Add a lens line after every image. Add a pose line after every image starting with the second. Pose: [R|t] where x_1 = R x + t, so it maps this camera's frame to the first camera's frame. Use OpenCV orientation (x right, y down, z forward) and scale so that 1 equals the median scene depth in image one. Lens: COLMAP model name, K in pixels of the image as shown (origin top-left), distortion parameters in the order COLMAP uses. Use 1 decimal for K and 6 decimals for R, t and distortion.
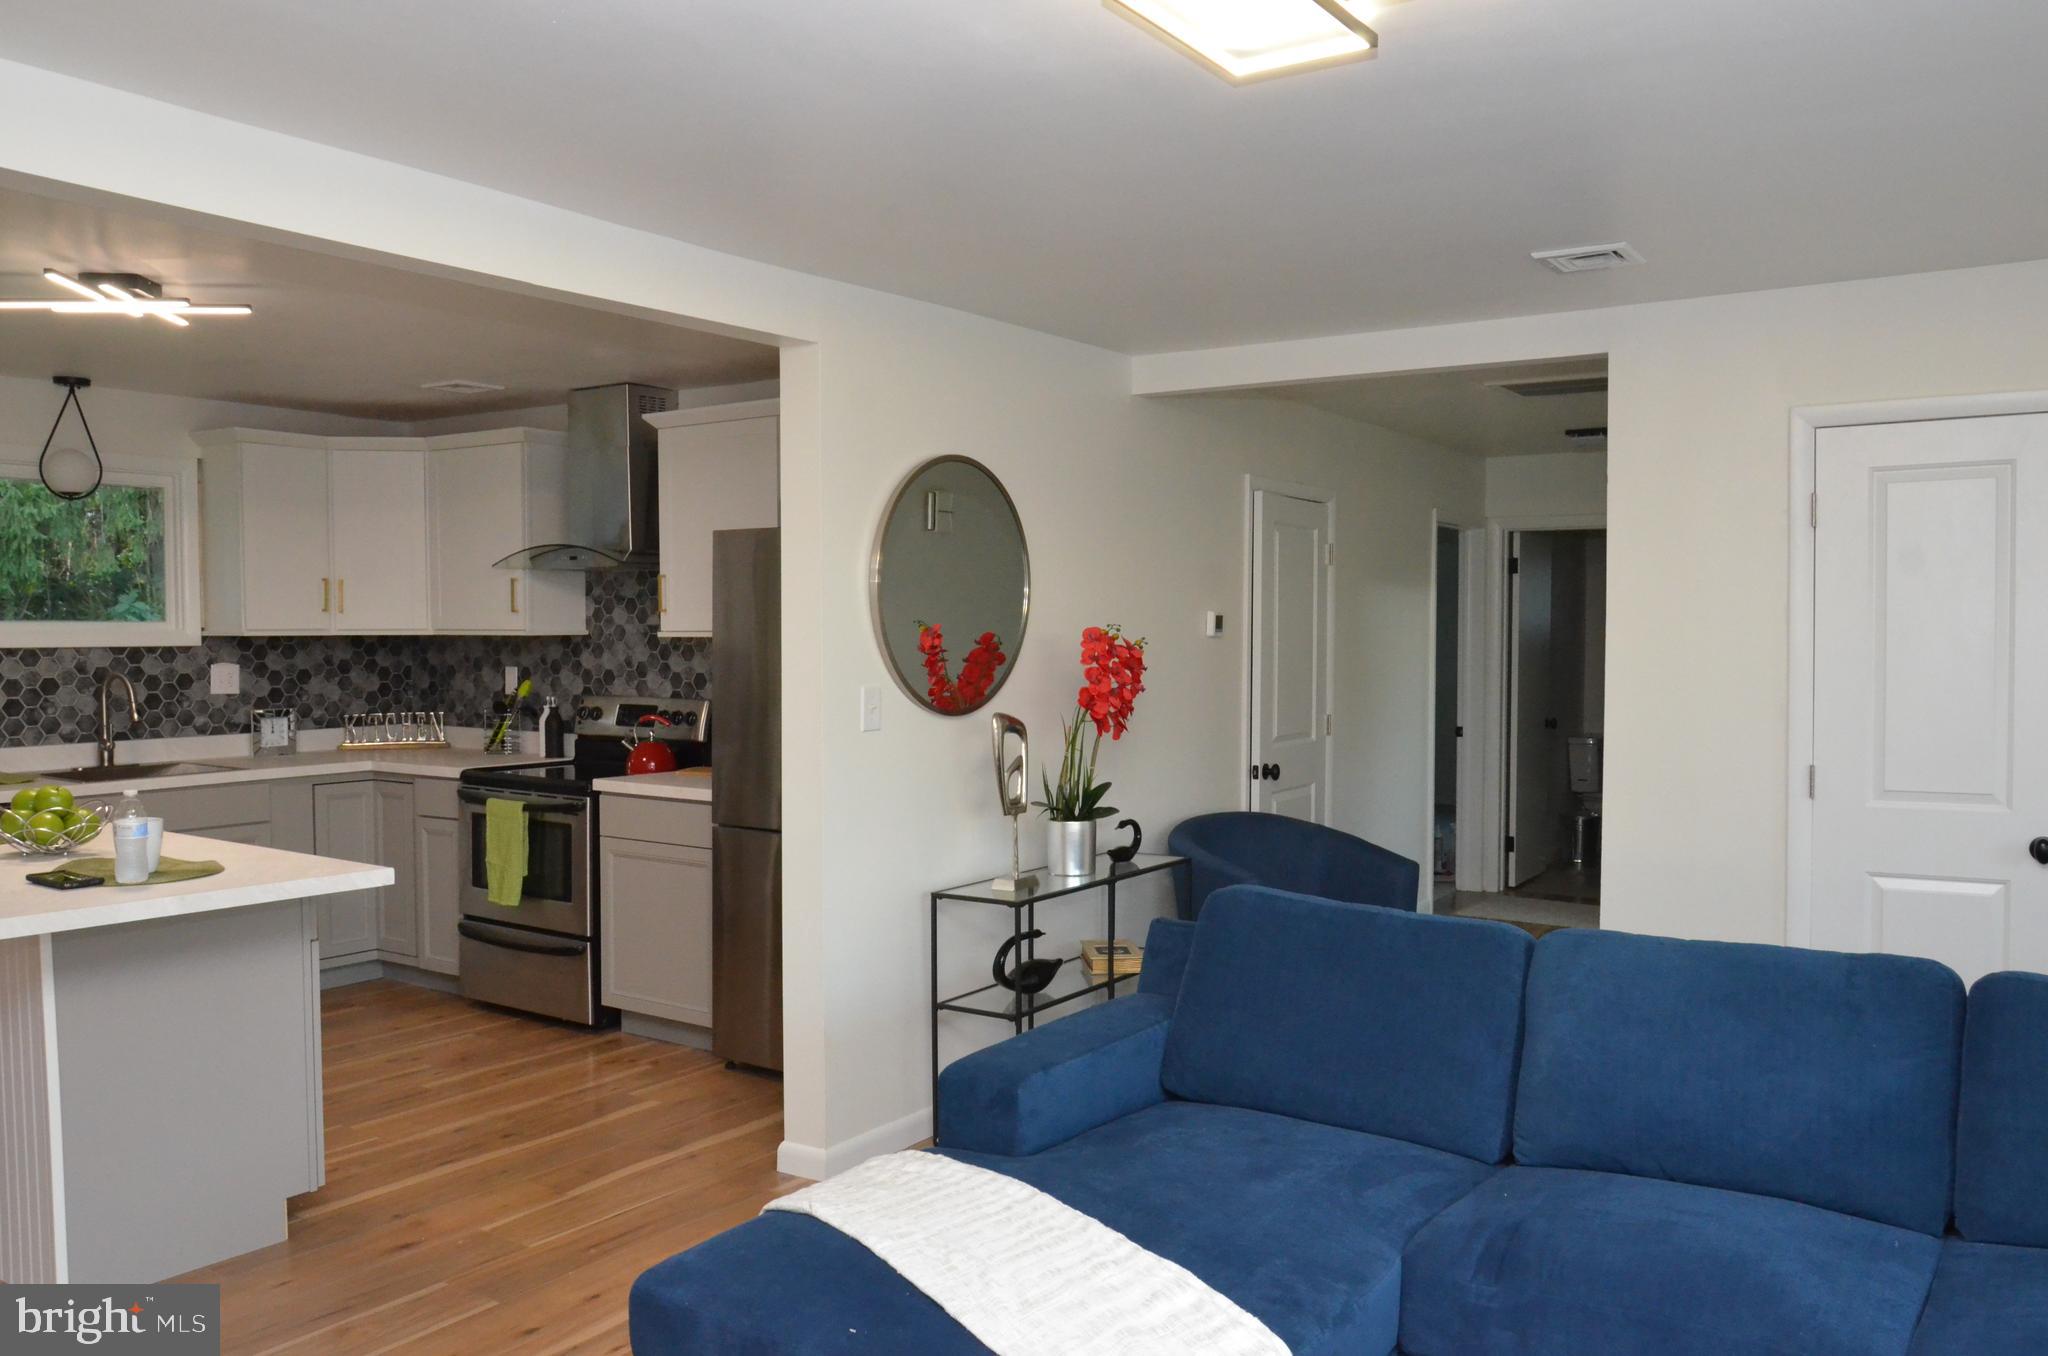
lens RADIAL K [[1564.6, 0, 1028.2], [0, 1564.6, 700.5], [0, 0, 1]] dist [-0.059013, 0.035732]
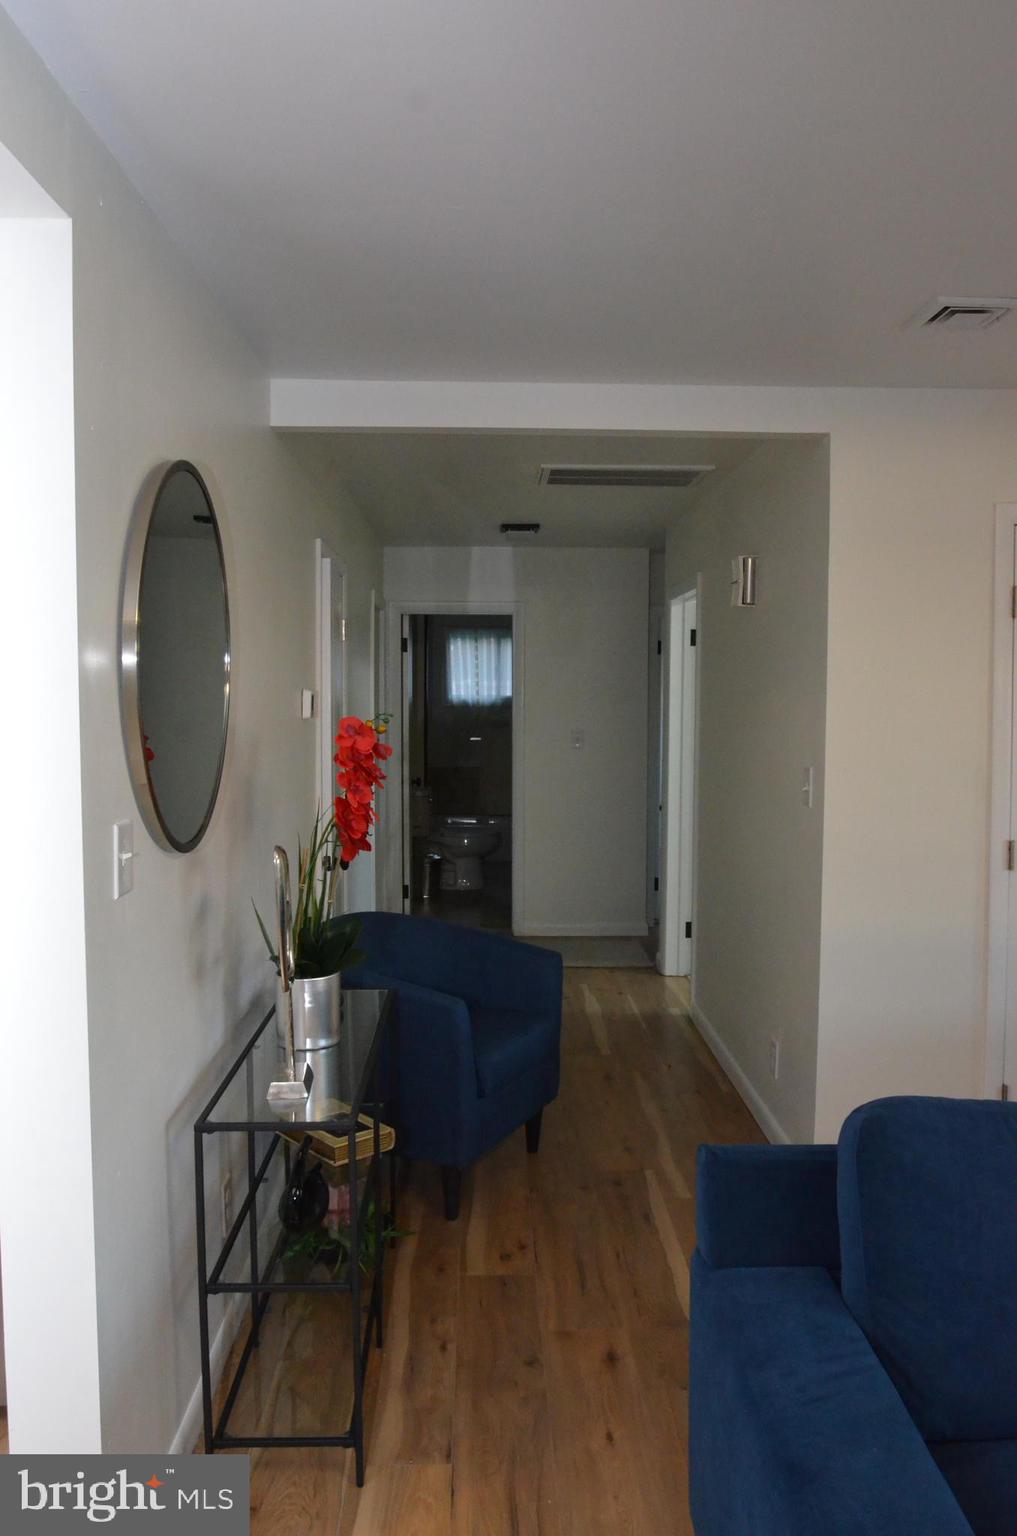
lens RADIAL K [[1173.4, 0, 508.5], [0, 1173.4, 768.0], [0, 0, 1]] dist [-0.059013, 0.035732]
pose [[0.818407, -0.035277, 0.573555, -0.157531], [0.024960, 0.999354, 0.025851, -0.024986], [-0.574096, -0.006840, 0.818759, 0.360016]]
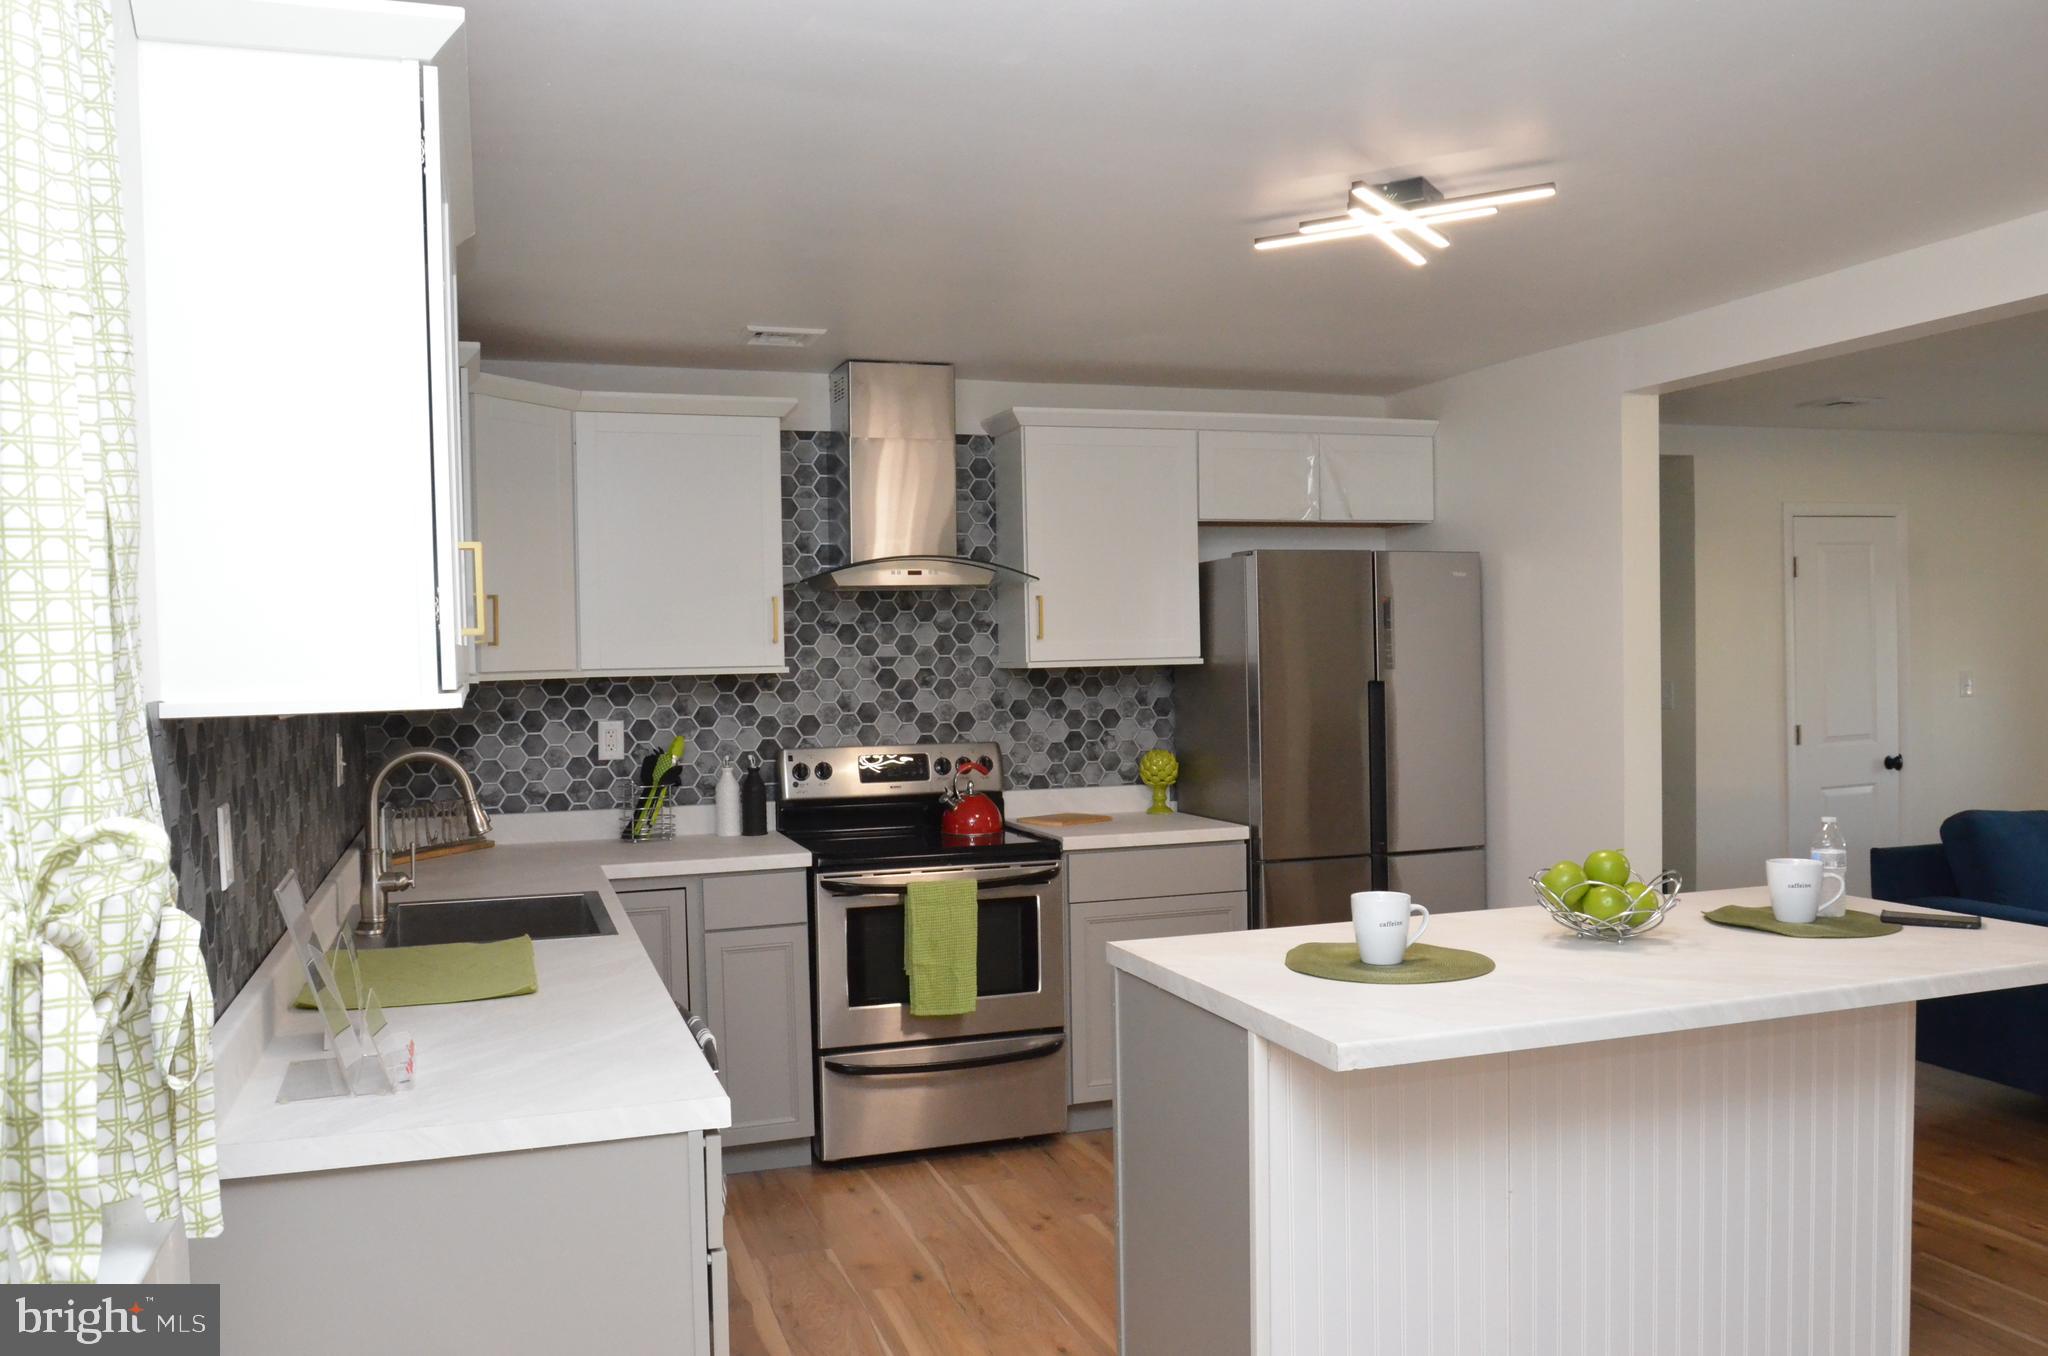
lens RADIAL K [[1564.6, 0, 1028.2], [0, 1564.6, 700.5], [0, 0, 1]] dist [-0.059013, 0.035732]
pose [[0.601673, -0.036806, 0.797894, -0.842352], [0.058494, 0.998286, 0.001941, -0.022579], [-0.796598, 0.045505, 0.602795, 0.441272]]
